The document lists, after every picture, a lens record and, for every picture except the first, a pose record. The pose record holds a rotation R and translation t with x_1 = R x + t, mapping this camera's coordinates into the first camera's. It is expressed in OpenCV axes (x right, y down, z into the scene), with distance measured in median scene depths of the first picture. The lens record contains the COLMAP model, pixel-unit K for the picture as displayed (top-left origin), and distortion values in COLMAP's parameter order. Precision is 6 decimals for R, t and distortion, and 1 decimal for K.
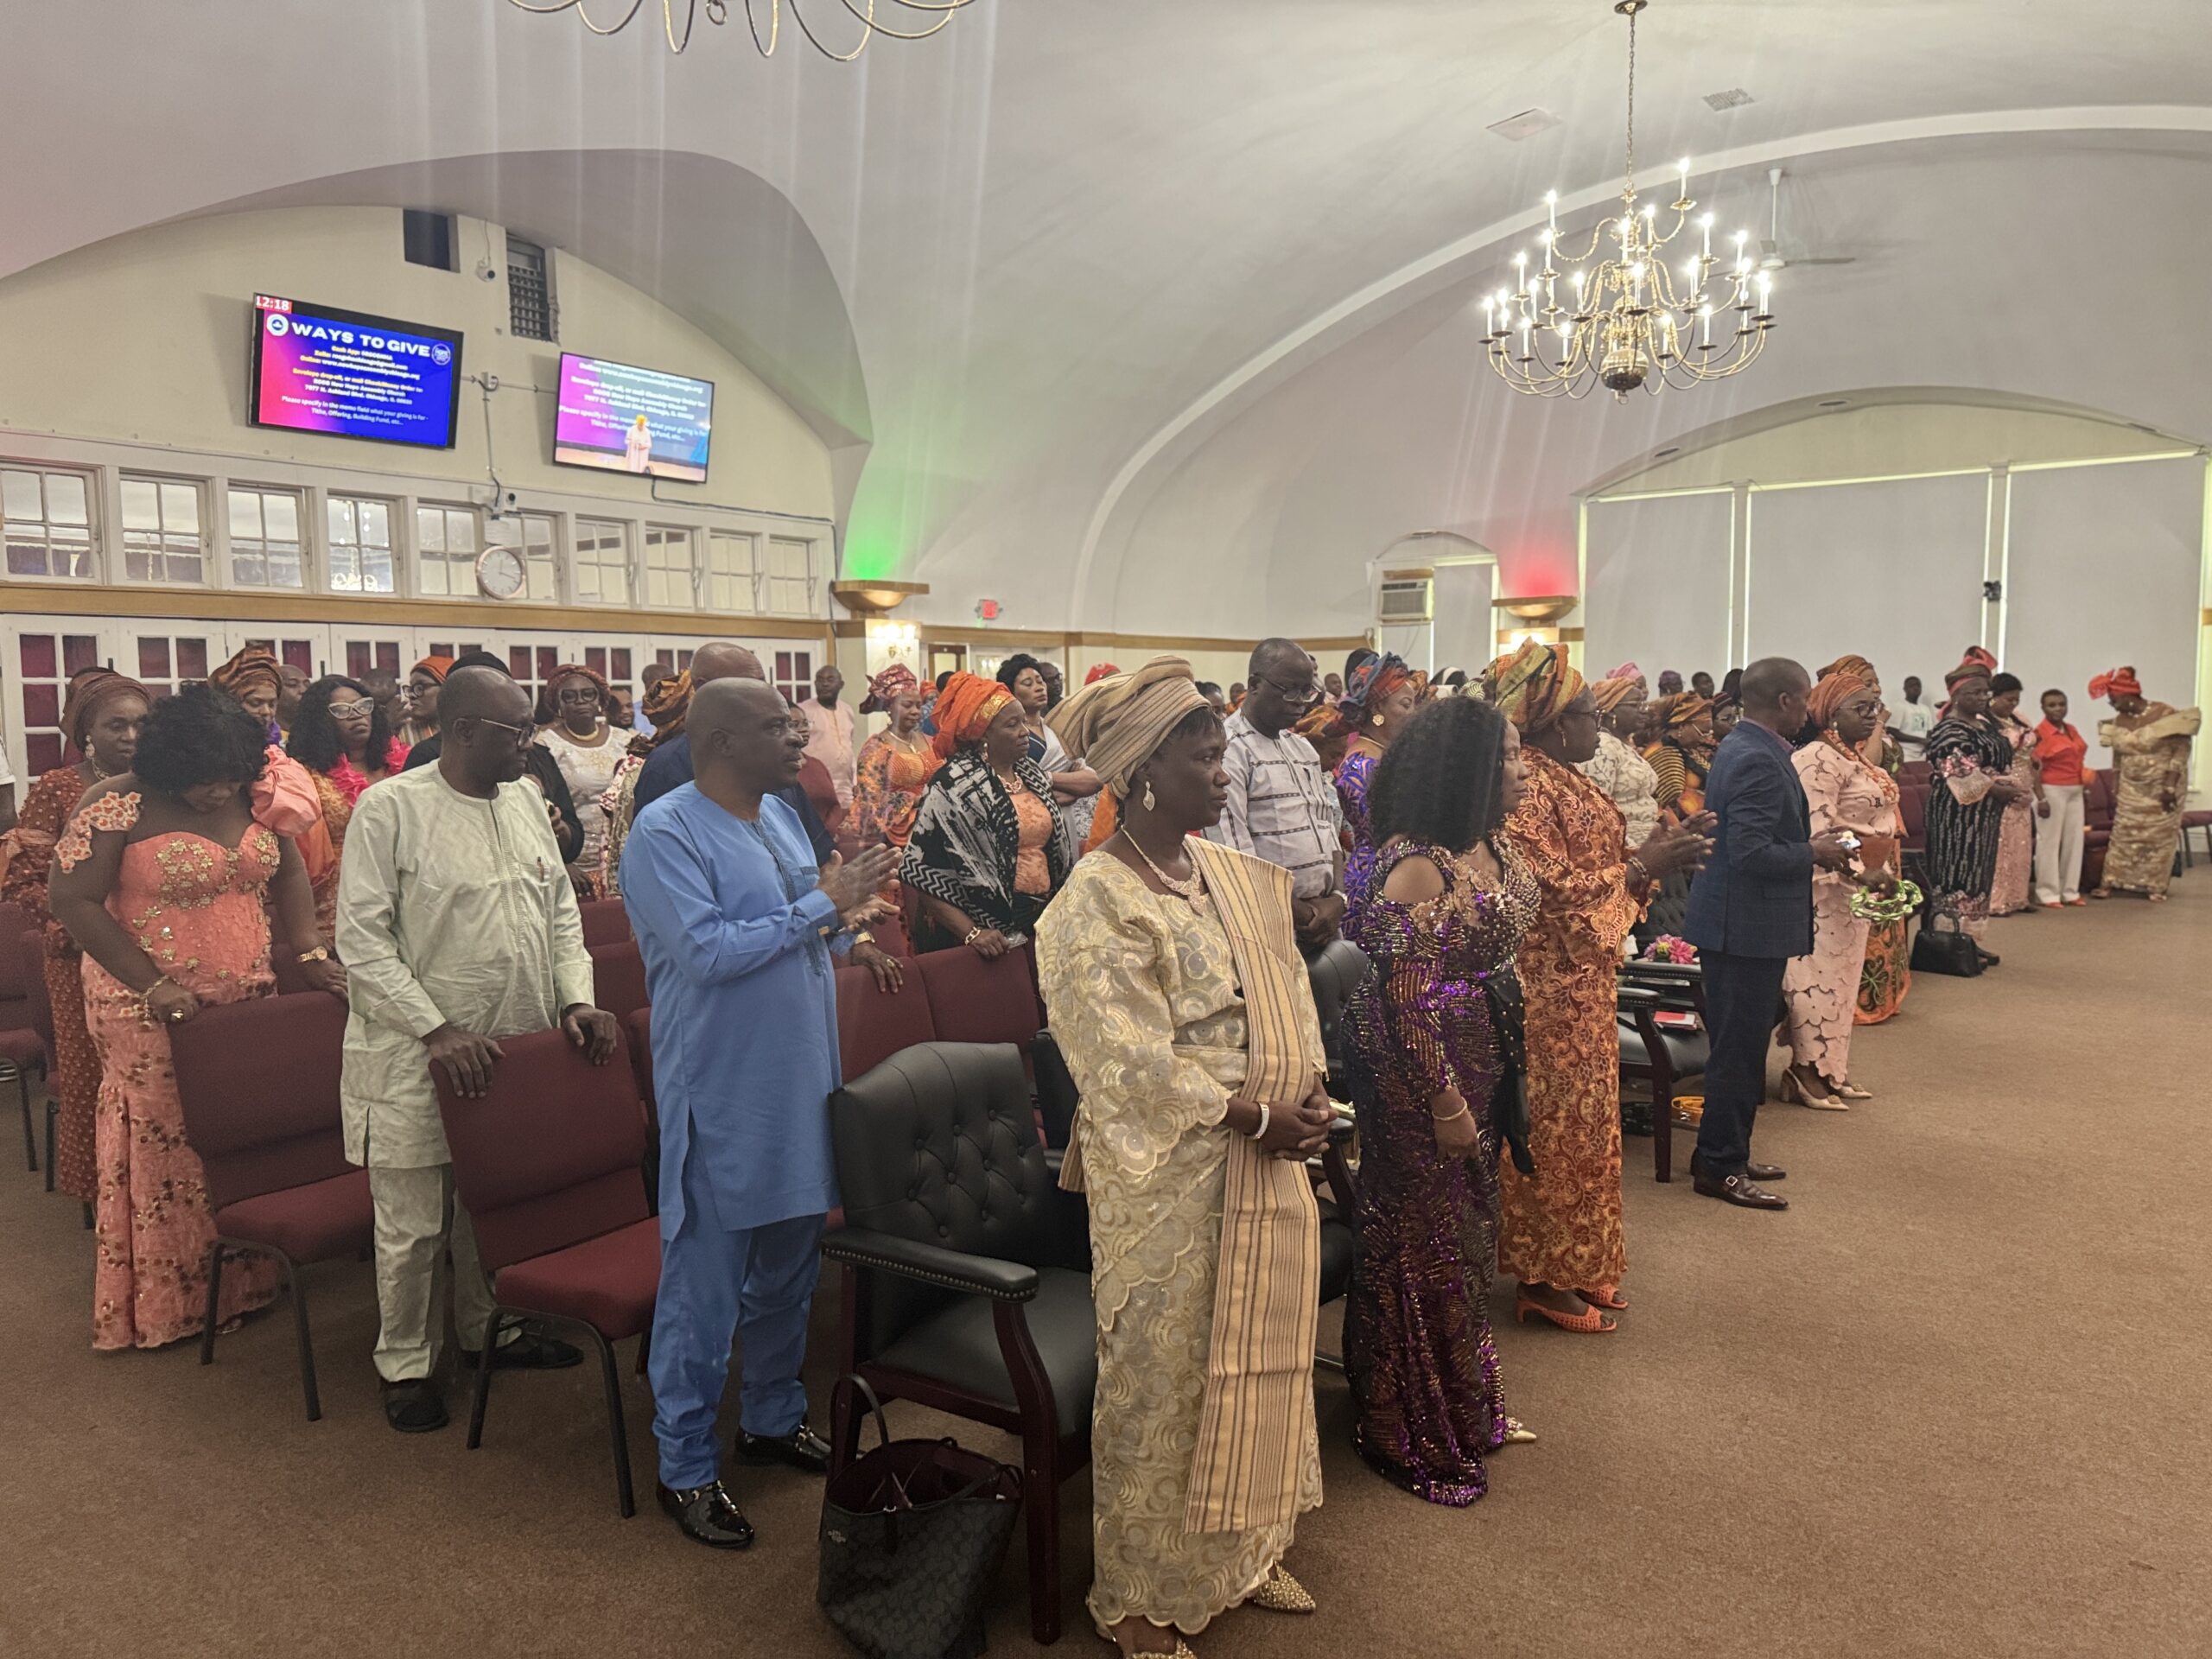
lens RADIAL K [[1583.9, 0, 1106.0], [0, 1583.9, 829.5], [0, 0, 1]] dist [-0.001876, 0.001793]
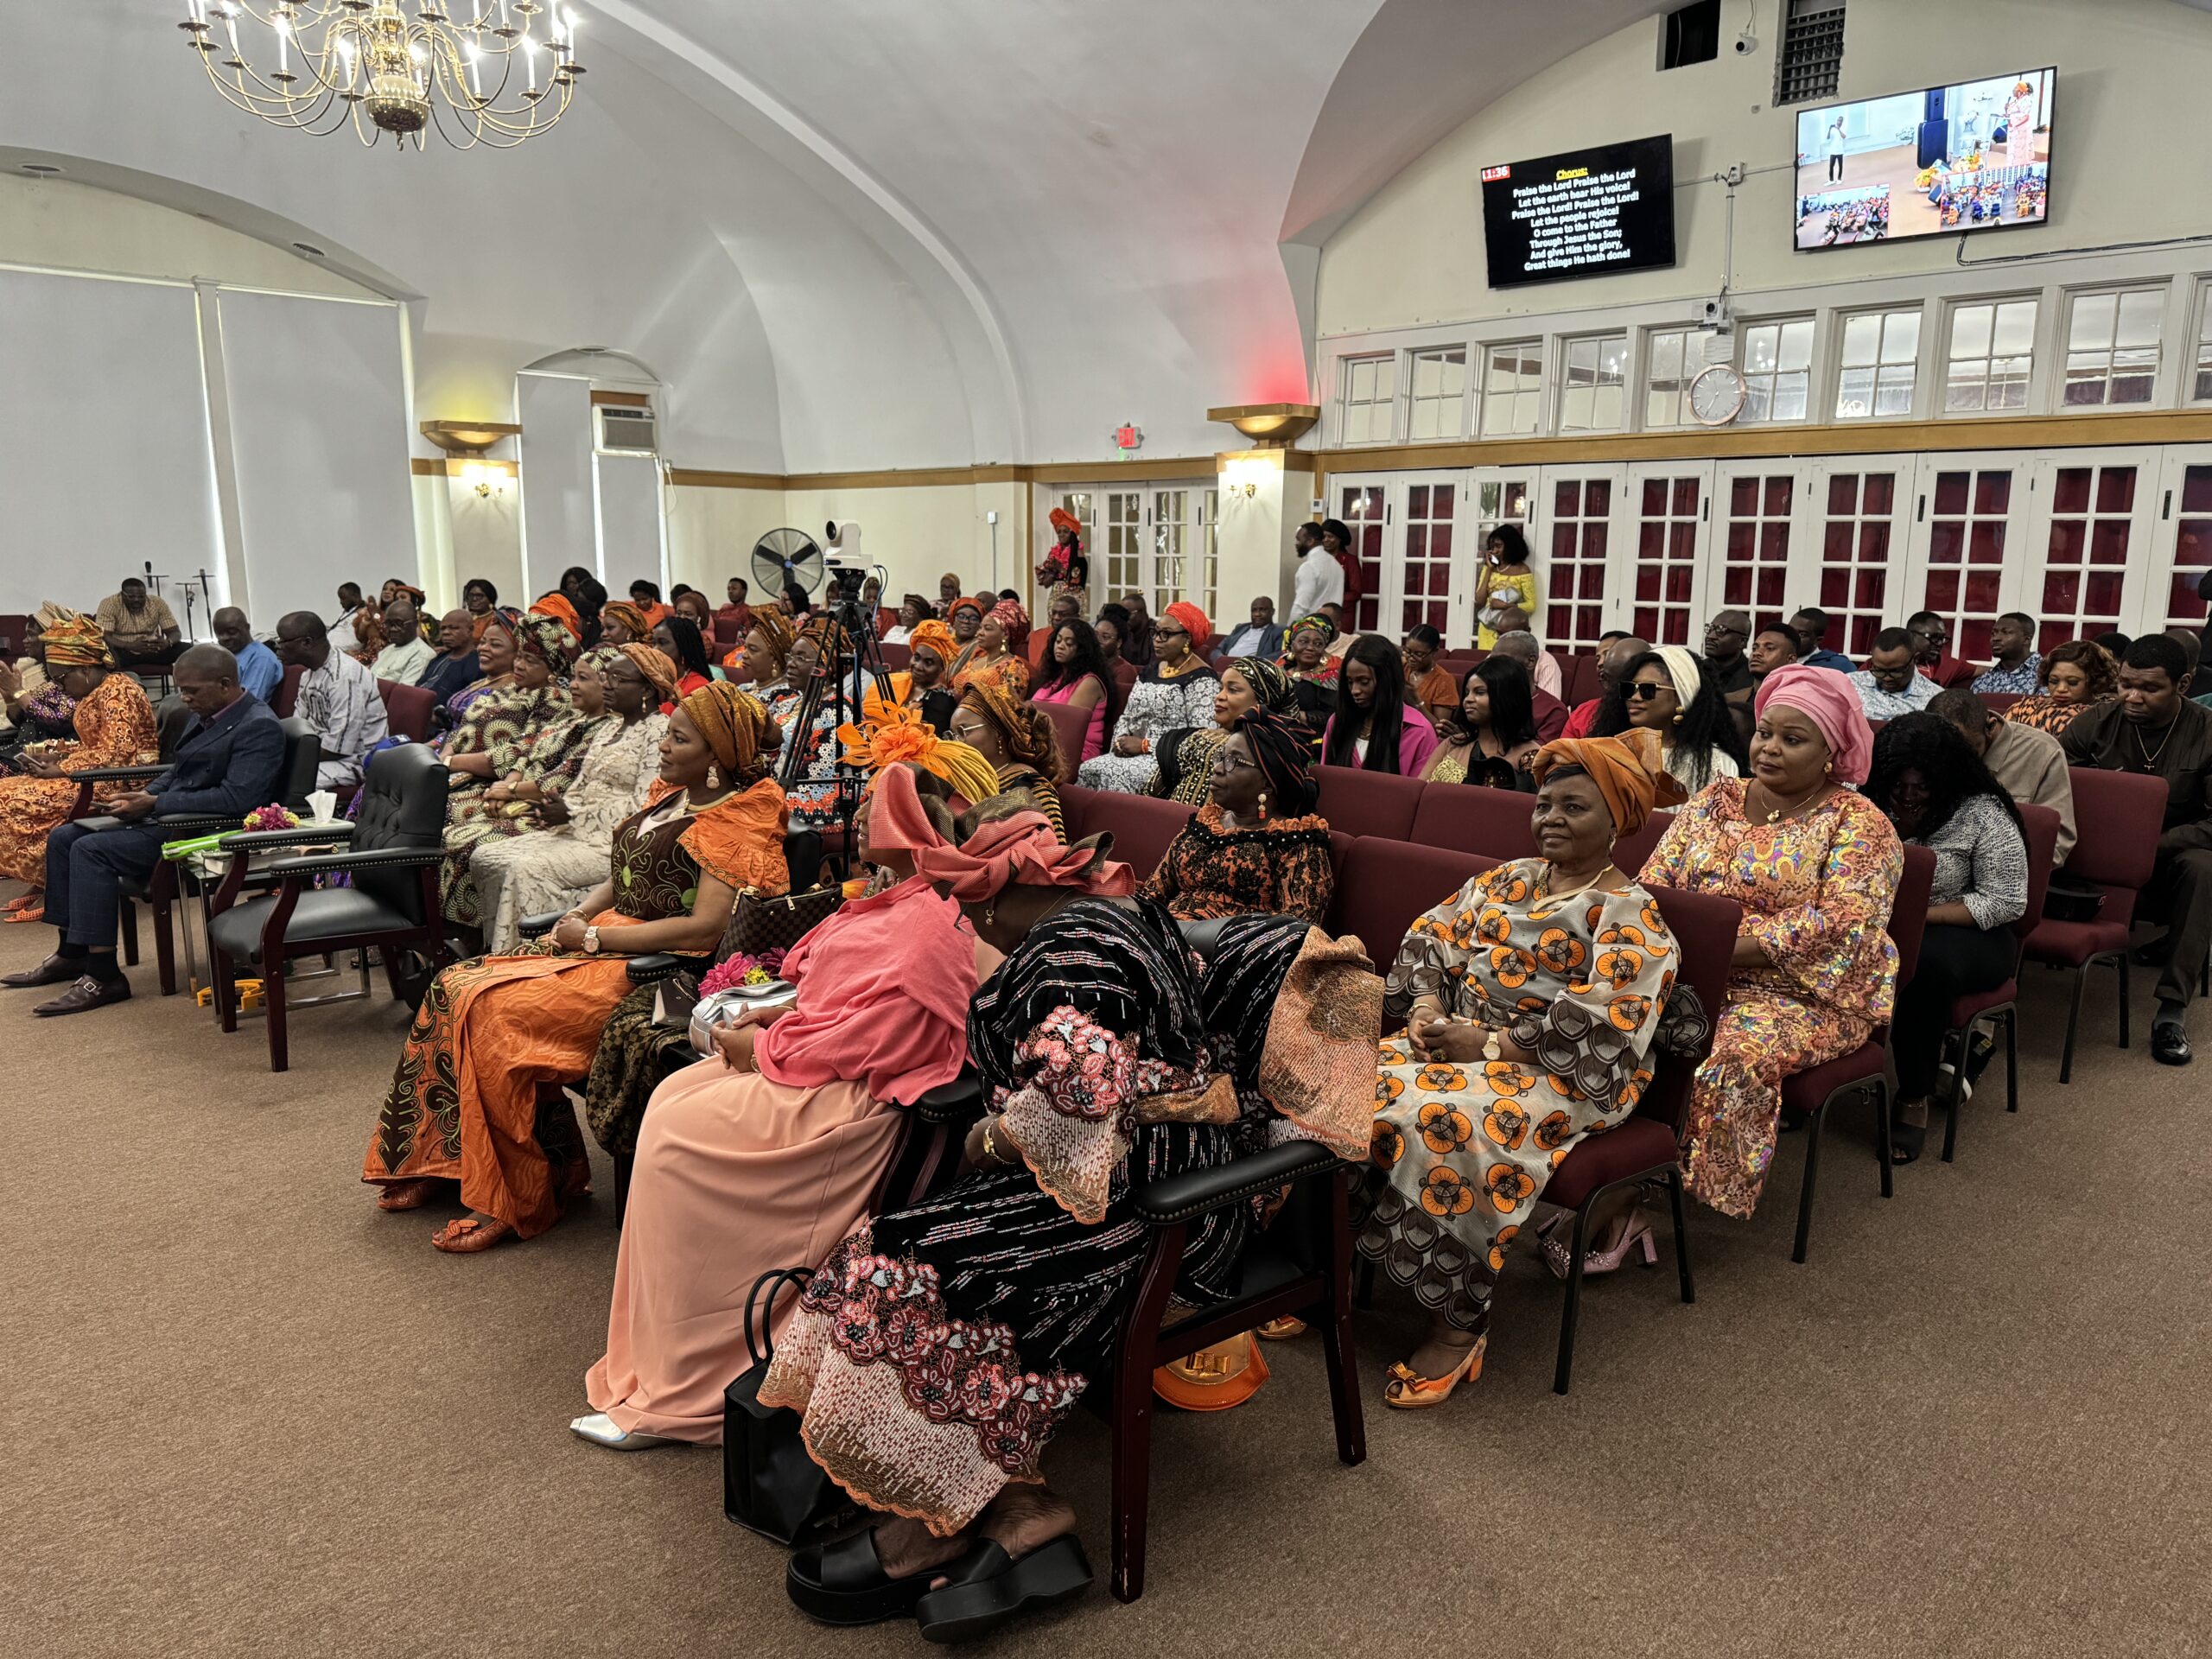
lens RADIAL K [[1583.9, 0, 1106.0], [0, 1583.9, 829.5], [0, 0, 1]] dist [-0.001876, 0.001793]
pose [[-0.132805, 0.185880, -0.973556, 0.608775], [-0.082767, 0.976746, 0.197779, -0.074203], [0.987680, 0.106844, -0.114332, 0.824257]]
